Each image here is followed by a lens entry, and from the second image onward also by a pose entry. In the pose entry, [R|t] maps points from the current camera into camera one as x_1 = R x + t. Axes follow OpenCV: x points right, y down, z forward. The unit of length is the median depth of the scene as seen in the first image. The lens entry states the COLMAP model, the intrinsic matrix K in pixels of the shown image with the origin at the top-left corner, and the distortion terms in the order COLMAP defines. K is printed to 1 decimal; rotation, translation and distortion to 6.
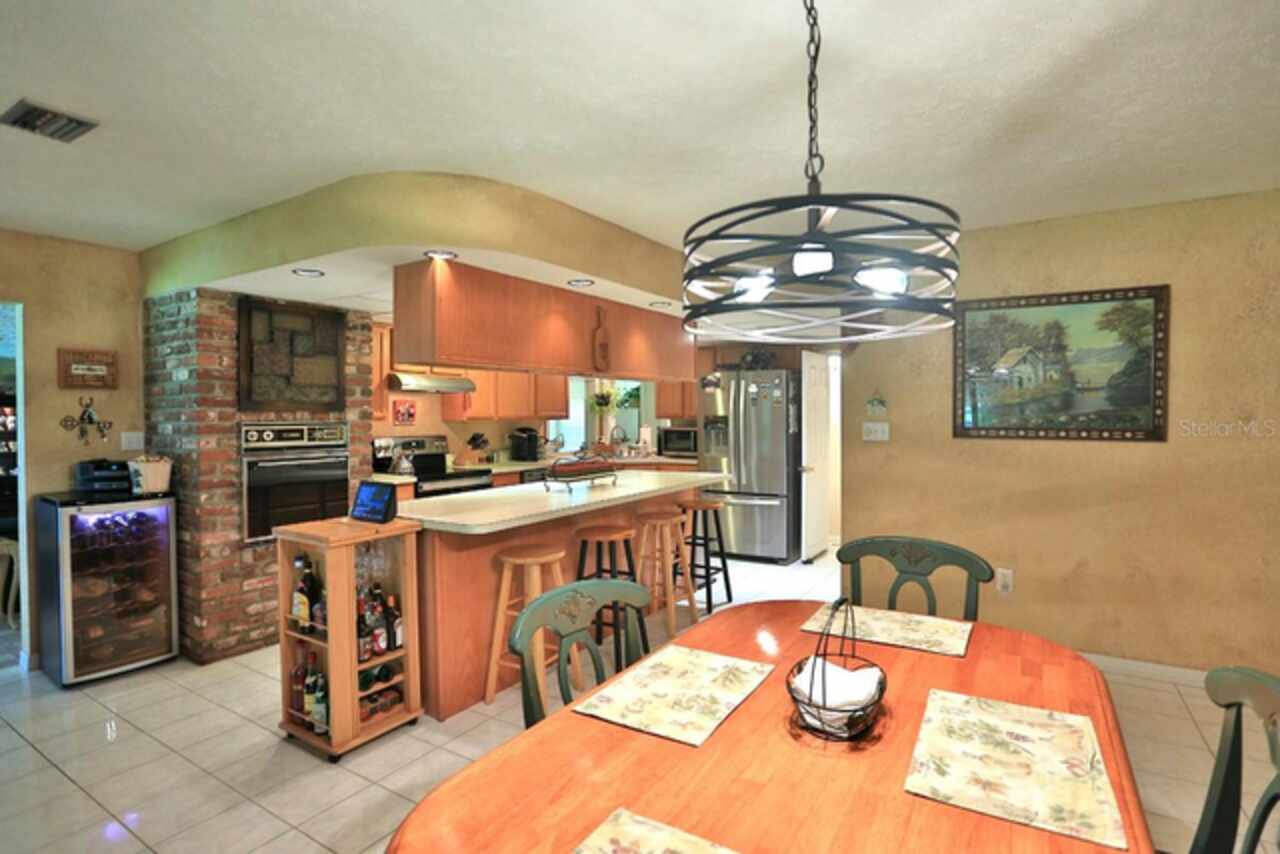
lens RADIAL K [[635.7, 0, 647.6], [0, 635.7, 424.1], [0, 0, 1]] dist [-0.050950, 0.018180]
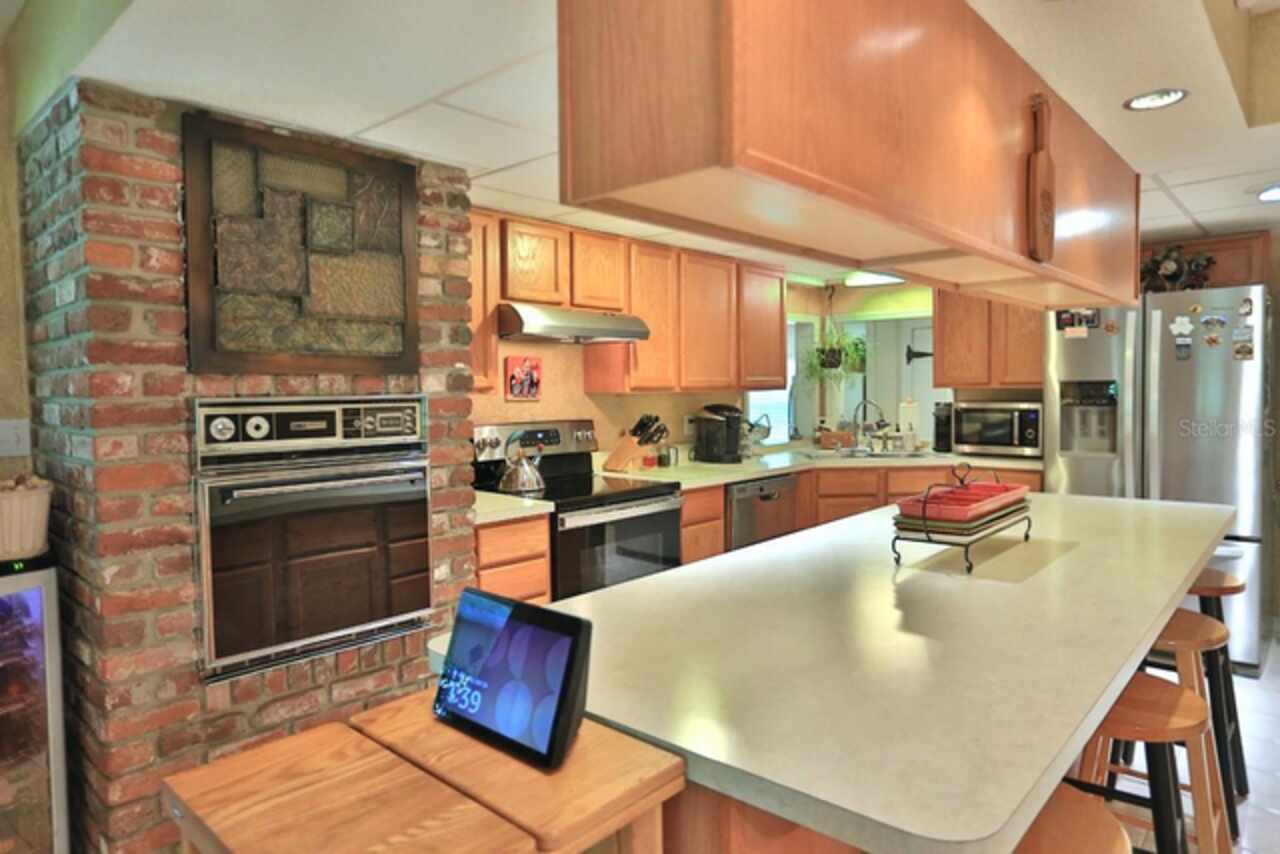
lens RADIAL K [[792.0, 0, 644.9], [0, 792.0, 422.4], [0, 0, 1]] dist [-0.039420, 0.035381]
pose [[0.984354, -0.000222, -0.176199, -0.217332], [0.005692, 0.999517, 0.030541, -0.000998], [0.176108, -0.031066, 0.983881, 0.460743]]
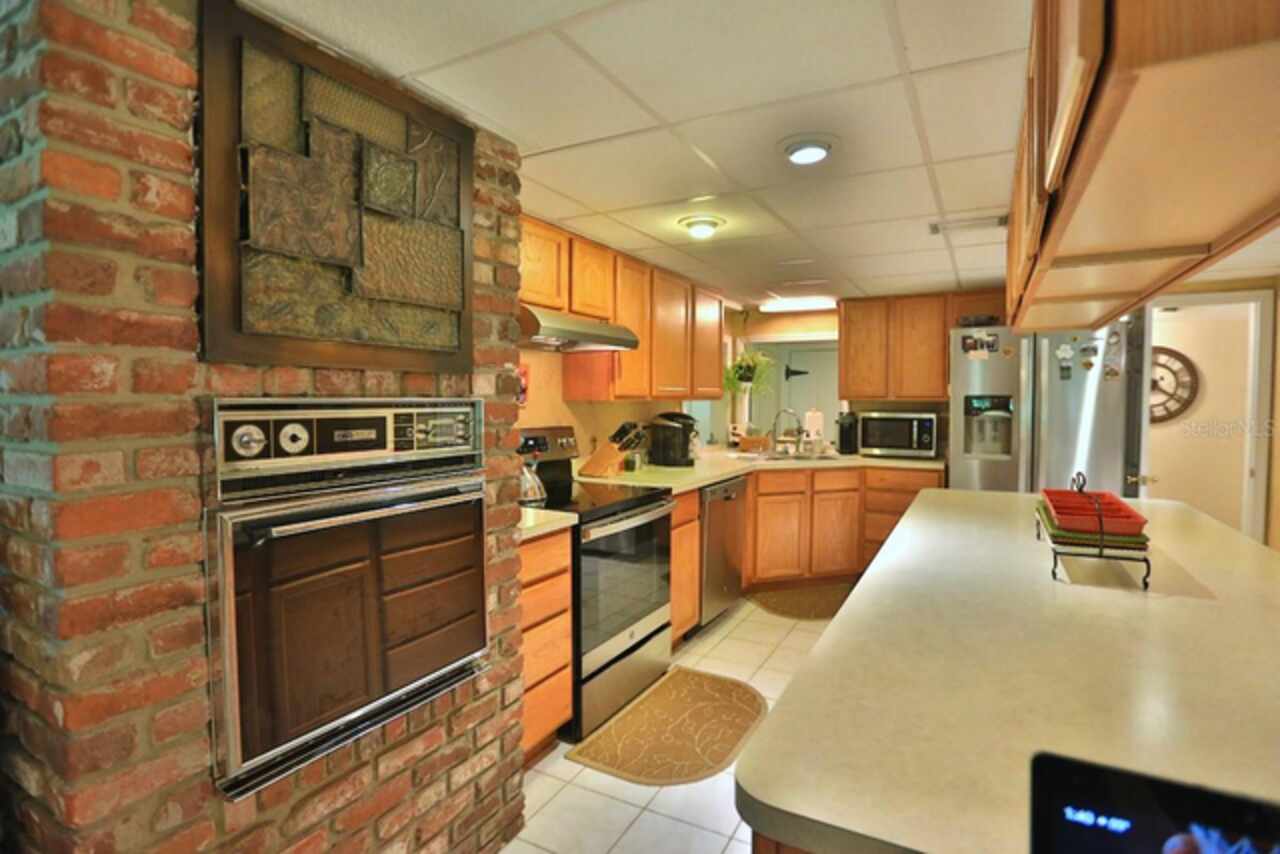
lens RADIAL K [[635.7, 0, 656.3], [0, 635.7, 424.5], [0, 0, 1]] dist [-0.050950, 0.018180]
pose [[0.998255, 0.001437, 0.059026, -0.405731], [-0.002958, 0.999666, 0.025681, 0.001558], [-0.058970, -0.025811, 0.997926, 0.613117]]
